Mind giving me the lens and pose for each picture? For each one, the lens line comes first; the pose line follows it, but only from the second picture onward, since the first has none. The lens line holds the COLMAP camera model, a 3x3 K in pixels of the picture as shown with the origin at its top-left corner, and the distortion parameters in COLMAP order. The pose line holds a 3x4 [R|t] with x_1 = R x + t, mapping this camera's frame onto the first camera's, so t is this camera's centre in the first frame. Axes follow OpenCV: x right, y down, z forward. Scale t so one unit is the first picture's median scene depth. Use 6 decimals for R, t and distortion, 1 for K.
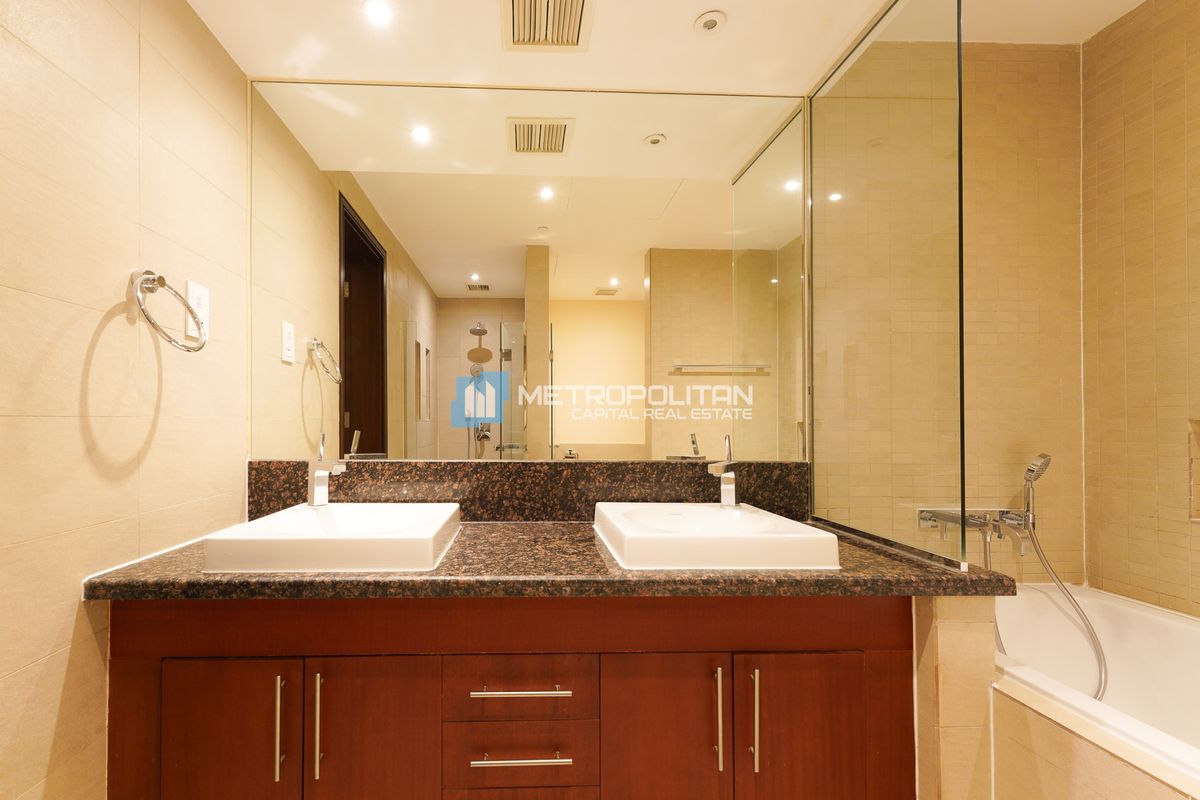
lens RADIAL K [[497.8, 0, 529.9], [0, 497.8, 419.5], [0, 0, 1]] dist [0.010830, 0.000291]
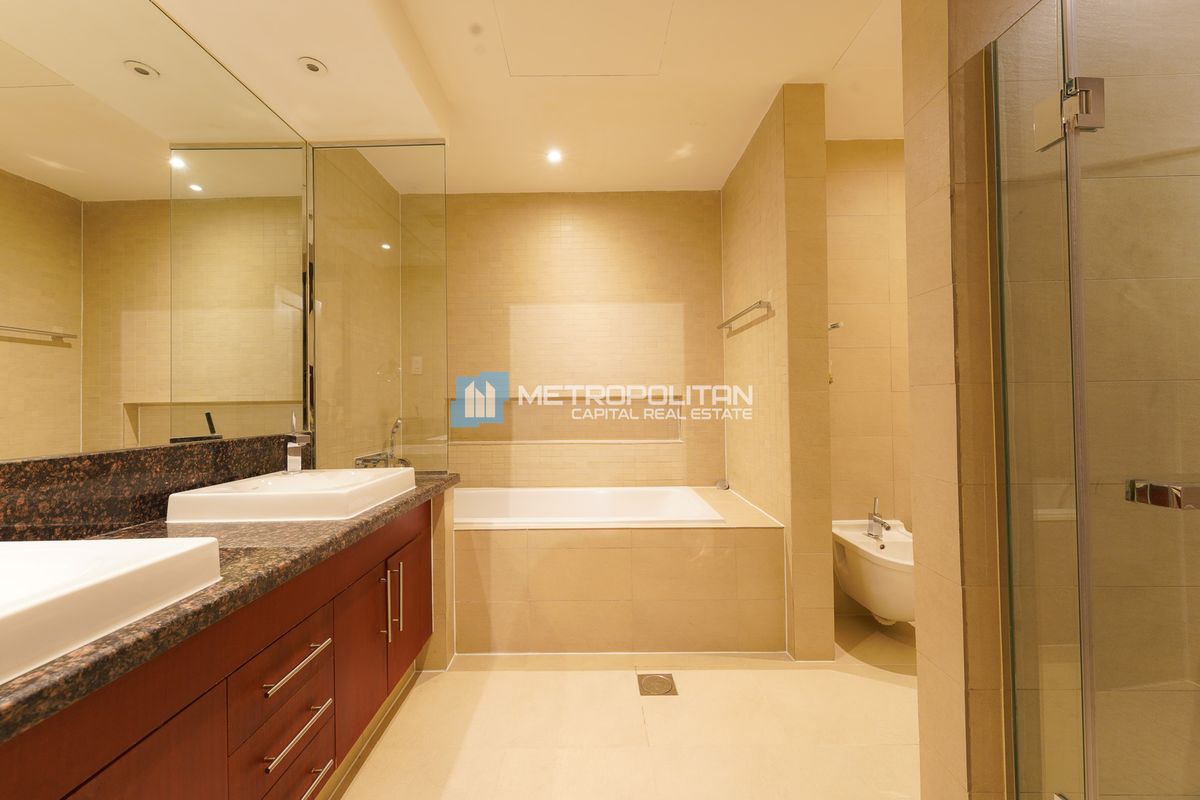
lens RADIAL K [[497.8, 0, 590.1], [0, 497.8, 396.9], [0, 0, 1]] dist [0.010830, 0.000291]
pose [[0.037699, 0.006445, 0.999268, -0.666573], [0.008059, 0.999945, -0.006754, 0.012262], [-0.999257, 0.008308, 0.037644, 0.248067]]
